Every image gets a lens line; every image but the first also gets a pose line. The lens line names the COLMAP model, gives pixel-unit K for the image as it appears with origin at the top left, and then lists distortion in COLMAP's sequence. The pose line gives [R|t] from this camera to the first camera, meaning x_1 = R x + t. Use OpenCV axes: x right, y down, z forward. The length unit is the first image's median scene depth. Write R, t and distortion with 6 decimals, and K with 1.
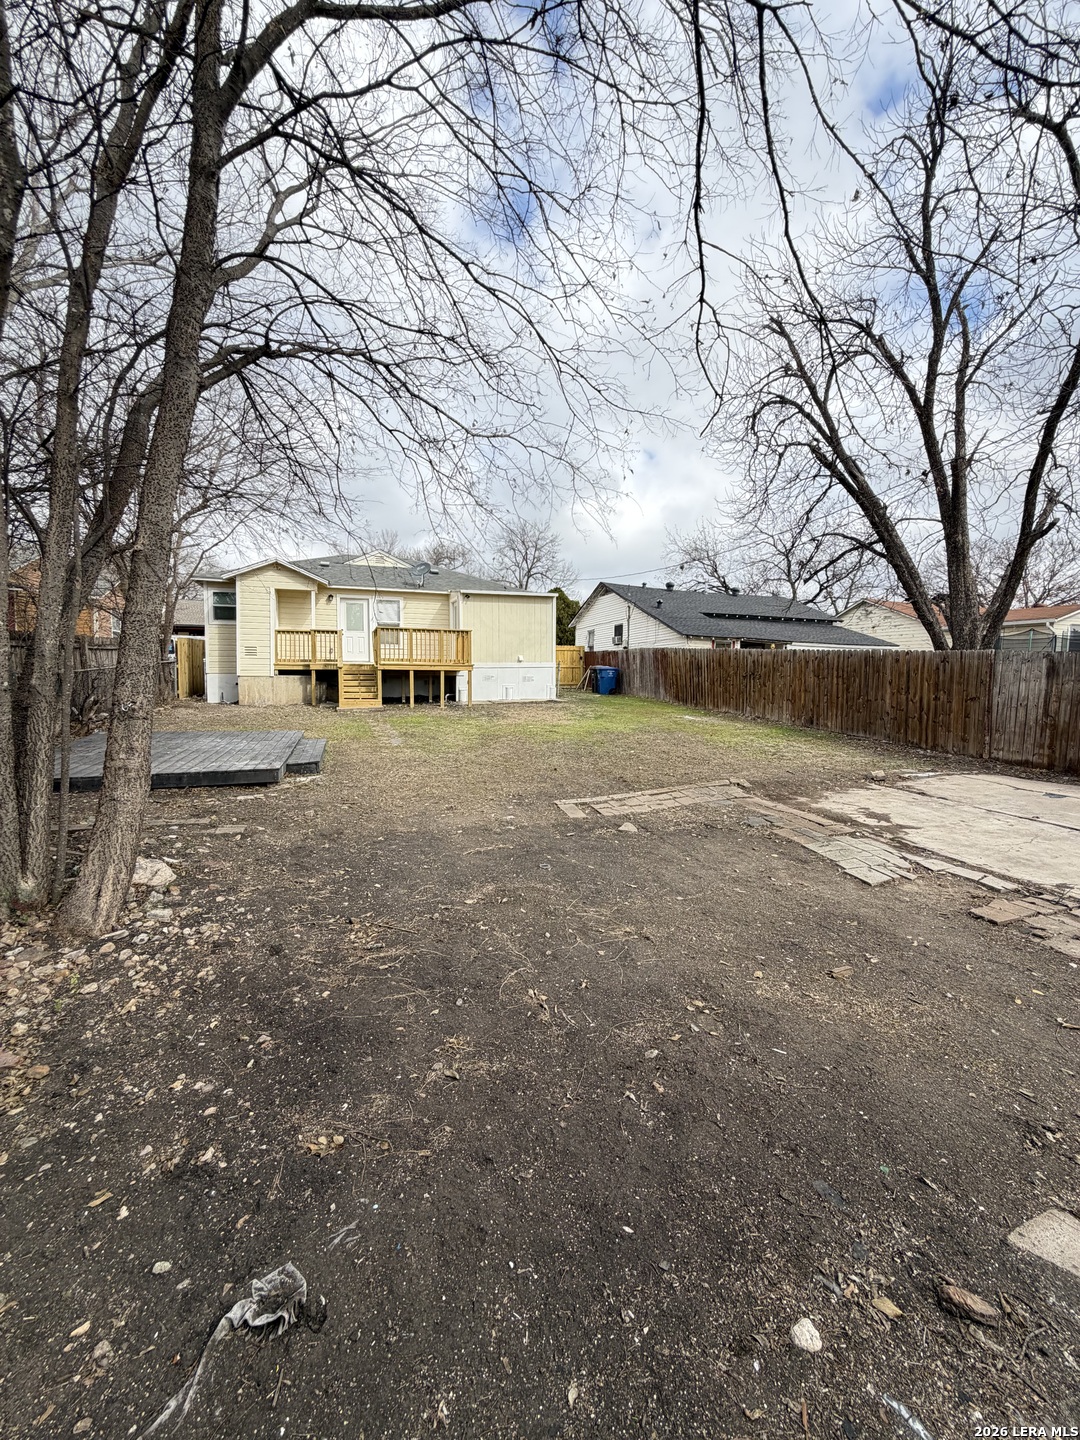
lens RADIAL K [[578.8, 0, 535.7], [0, 578.8, 716.8], [0, 0, 1]] dist [0.002697, -0.001242]
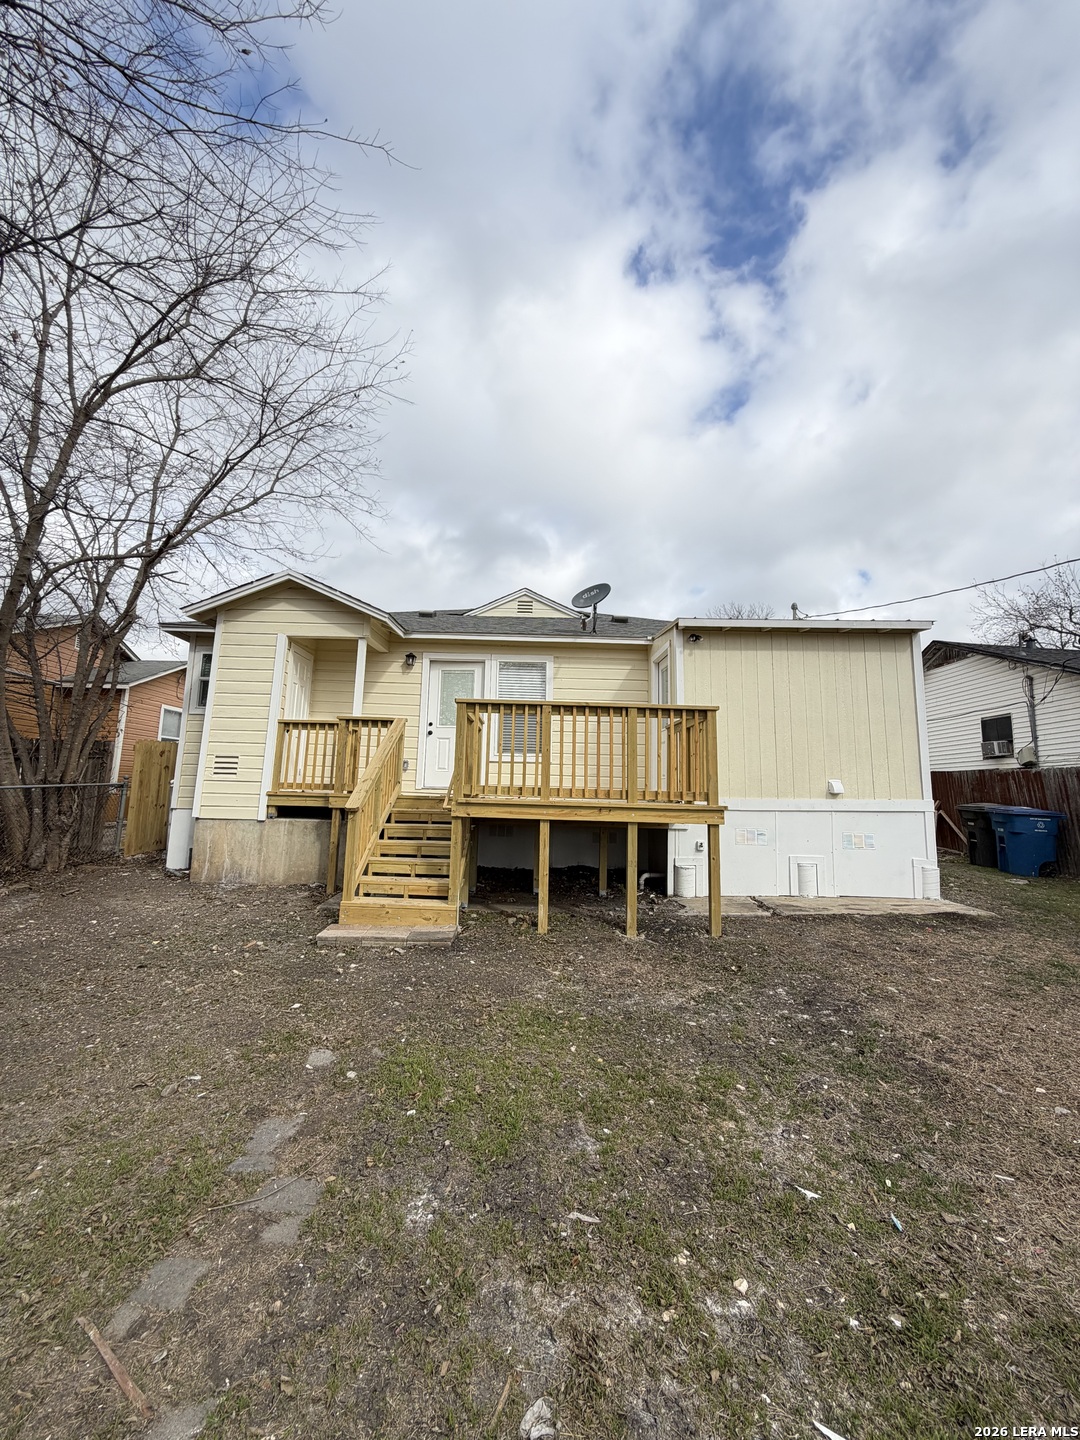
lens RADIAL K [[578.8, 0, 537.6], [0, 578.8, 717.0], [0, 0, 1]] dist [0.002697, -0.001242]
pose [[0.948500, -0.022547, -0.315974, -0.100303], [-0.042740, 0.979235, -0.198172, -0.067822], [0.313881, 0.201470, 0.927841, 0.624185]]
